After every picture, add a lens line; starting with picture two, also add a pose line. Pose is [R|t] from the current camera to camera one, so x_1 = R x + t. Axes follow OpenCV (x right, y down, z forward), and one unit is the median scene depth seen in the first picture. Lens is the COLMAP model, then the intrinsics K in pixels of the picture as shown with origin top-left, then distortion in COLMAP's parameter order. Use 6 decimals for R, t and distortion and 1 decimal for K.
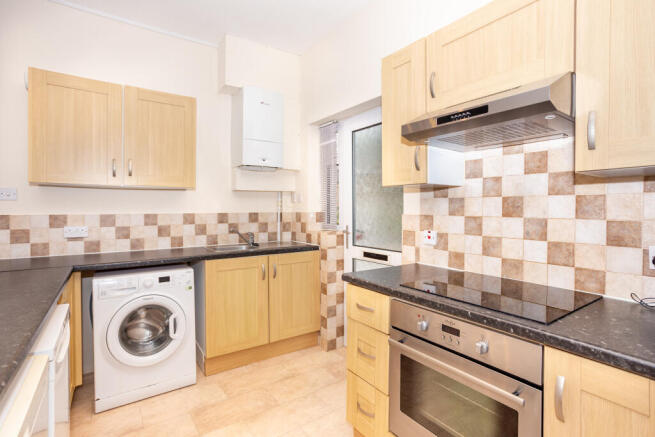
lens RADIAL K [[318.5, 0, 324.6], [0, 318.5, 213.7], [0, 0, 1]] dist [-0.021929, 0.001201]
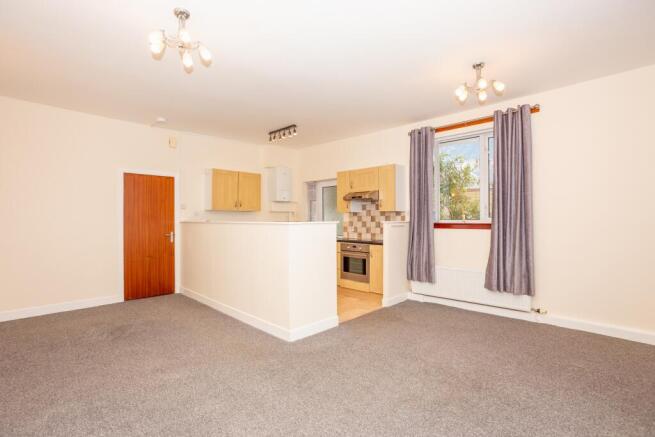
lens RADIAL K [[311.4, 0, 327.5], [0, 311.4, 218.5], [0, 0, 1]] dist [0.000099, 0.000218]
pose [[0.980335, -0.001084, 0.197337, -0.511363], [0.005046, 0.999796, -0.019573, 0.034118], [-0.197275, 0.020184, 0.980140, -1.966783]]
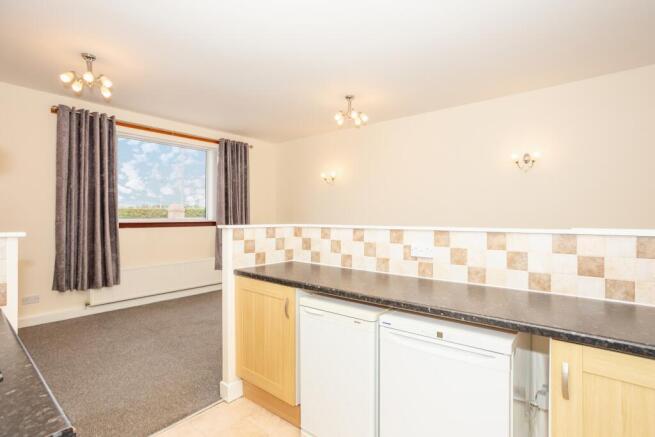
lens RADIAL K [[318.5, 0, 324.6], [0, 318.5, 213.7], [0, 0, 1]] dist [-0.021929, 0.001201]
pose [[-0.961648, 0.003770, -0.274260, -0.102699], [0.000404, 0.999924, 0.012327, -0.046433], [0.274285, 0.011744, -0.961577, 1.248418]]
